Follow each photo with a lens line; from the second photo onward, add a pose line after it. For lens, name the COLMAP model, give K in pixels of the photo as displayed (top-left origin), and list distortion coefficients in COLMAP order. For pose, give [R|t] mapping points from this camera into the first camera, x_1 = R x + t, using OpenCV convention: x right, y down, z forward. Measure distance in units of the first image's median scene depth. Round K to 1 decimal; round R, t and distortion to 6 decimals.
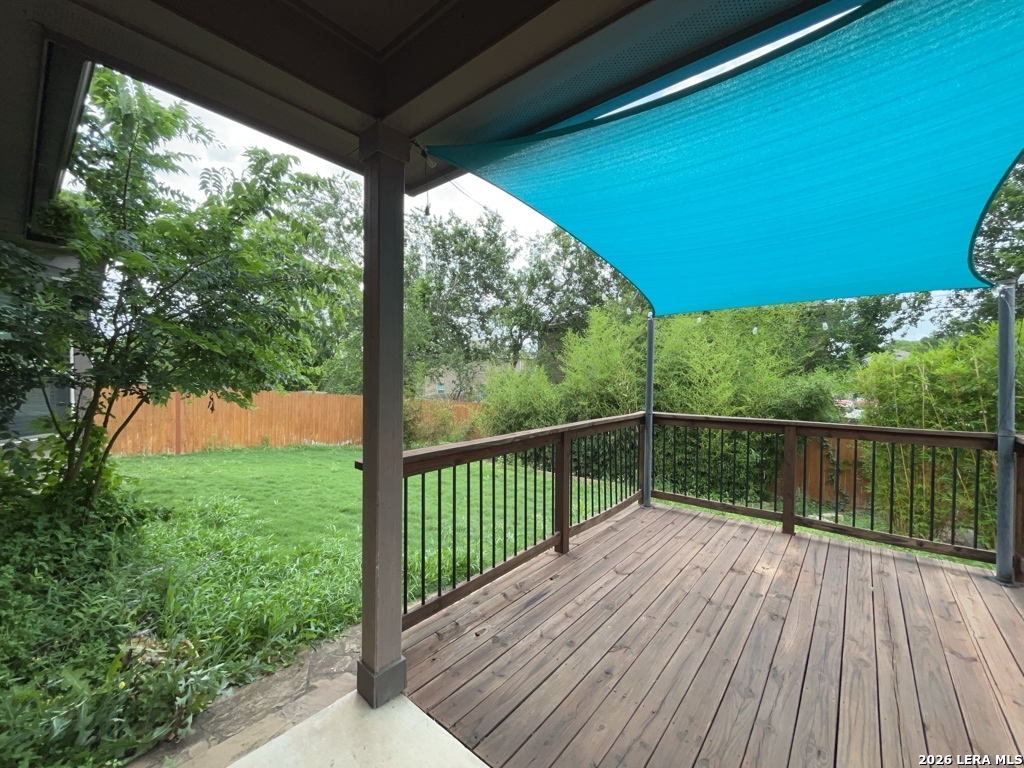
lens RADIAL K [[414.3, 0, 518.2], [0, 414.3, 384.5], [0, 0, 1]] dist [-0.001794, -0.000306]
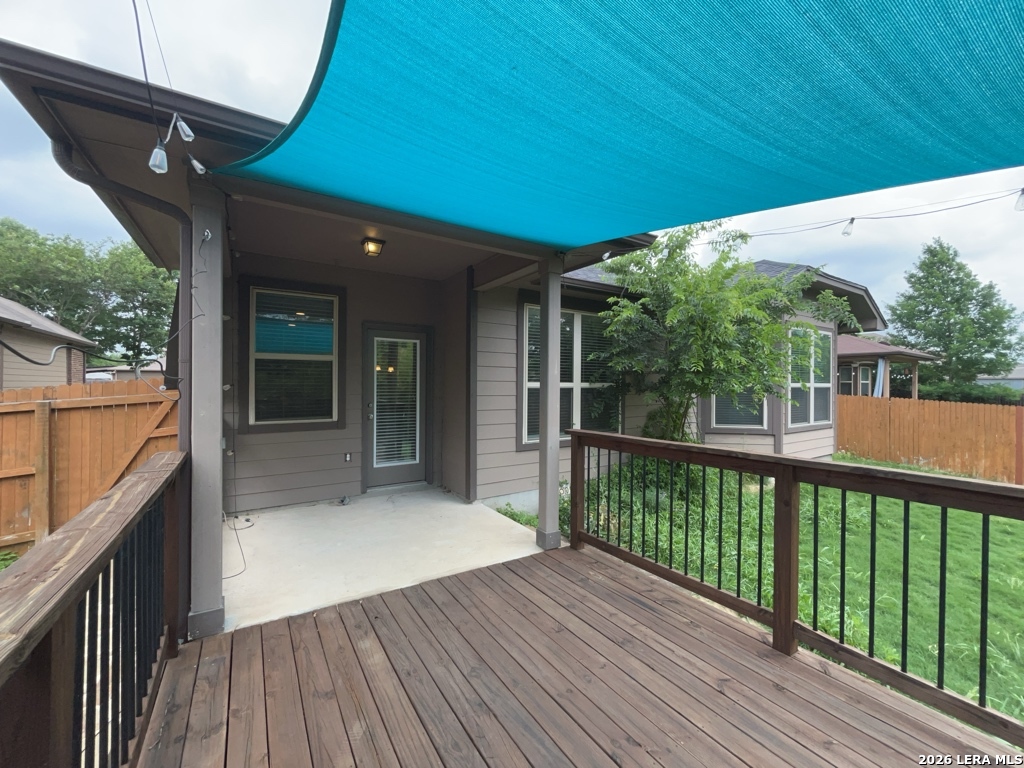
lens RADIAL K [[414.3, 0, 516.3], [0, 414.3, 387.3], [0, 0, 1]] dist [-0.001794, -0.000306]
pose [[-0.309867, -0.013557, -0.950683, 1.042351], [-0.030426, 0.999528, -0.004337, 0.003994], [0.950293, 0.027582, -0.310133, 0.949615]]
